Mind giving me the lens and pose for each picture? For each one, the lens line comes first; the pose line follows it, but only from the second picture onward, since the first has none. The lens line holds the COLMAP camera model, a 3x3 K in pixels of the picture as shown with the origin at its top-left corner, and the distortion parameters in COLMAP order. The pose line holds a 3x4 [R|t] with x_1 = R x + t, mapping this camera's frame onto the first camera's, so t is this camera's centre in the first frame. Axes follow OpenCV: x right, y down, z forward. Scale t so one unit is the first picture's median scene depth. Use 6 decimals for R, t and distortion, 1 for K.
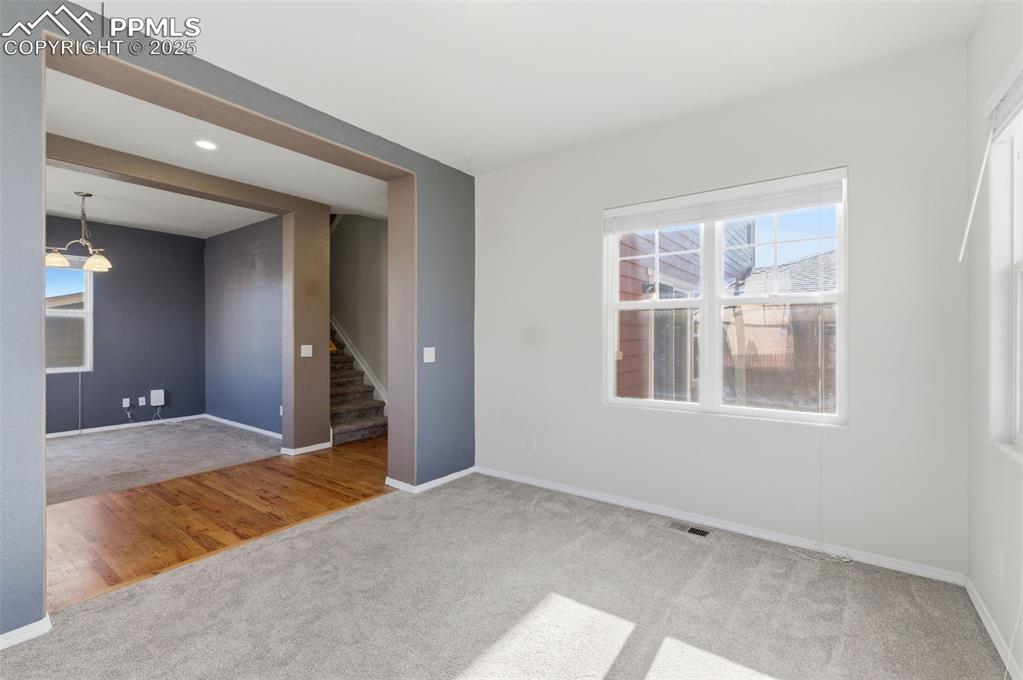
lens RADIAL K [[465.4, 0, 508.4], [0, 465.4, 335.4], [0, 0, 1]] dist [0.001111, 0.000142]
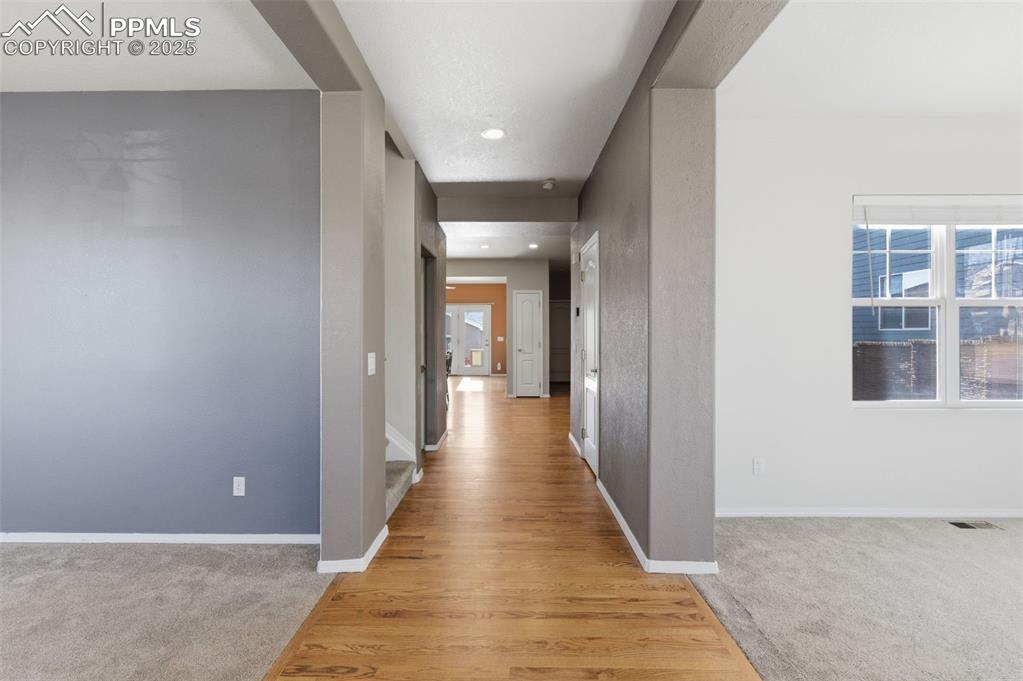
lens RADIAL K [[450.9, 0, 510.3], [0, 450.9, 336.5], [0, 0, 1]] dist [-0.000698, -0.000107]
pose [[0.802005, -0.004341, 0.597302, -0.855070], [0.001958, 0.999987, 0.004639, -0.000995], [-0.597314, -0.002551, 0.802003, 0.691233]]
